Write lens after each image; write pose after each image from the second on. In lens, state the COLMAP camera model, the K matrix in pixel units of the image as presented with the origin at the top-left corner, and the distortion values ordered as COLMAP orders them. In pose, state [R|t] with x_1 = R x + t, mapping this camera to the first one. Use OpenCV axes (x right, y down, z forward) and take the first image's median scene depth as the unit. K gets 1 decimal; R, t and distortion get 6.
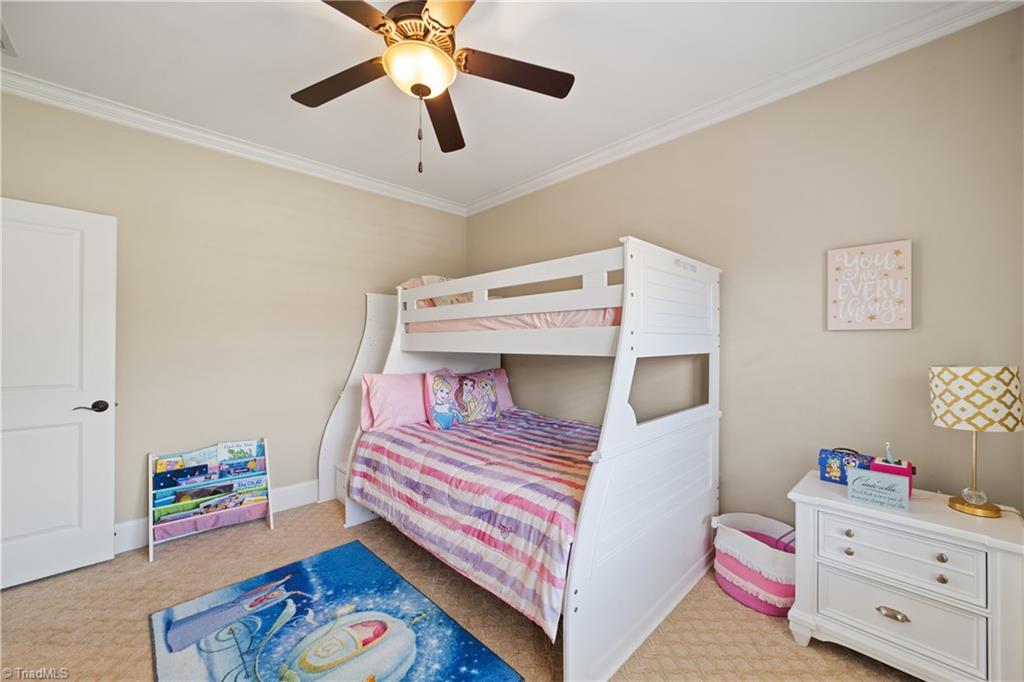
lens RADIAL K [[394.7, 0, 517.2], [0, 394.7, 343.9], [0, 0, 1]] dist [0.002207, 0.000420]
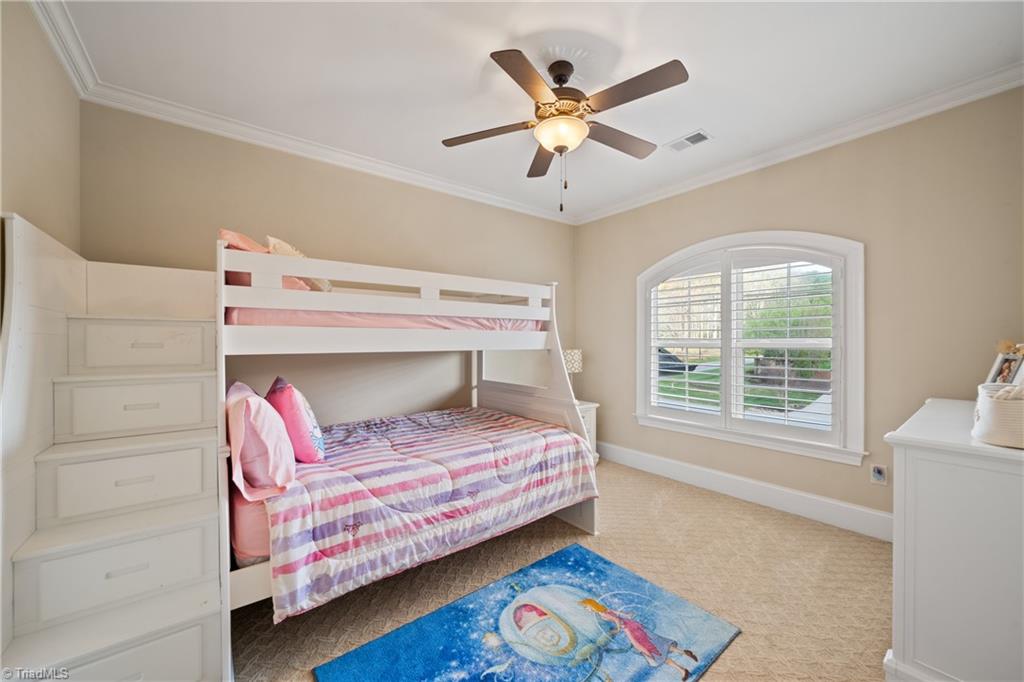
lens RADIAL K [[394.7, 0, 519.4], [0, 394.7, 345.4], [0, 0, 1]] dist [0.002207, 0.000420]
pose [[0.095651, -0.003660, 0.995408, -1.254401], [0.008480, 0.999960, 0.002862, 0.007955], [-0.995379, 0.008167, 0.095678, 0.811845]]
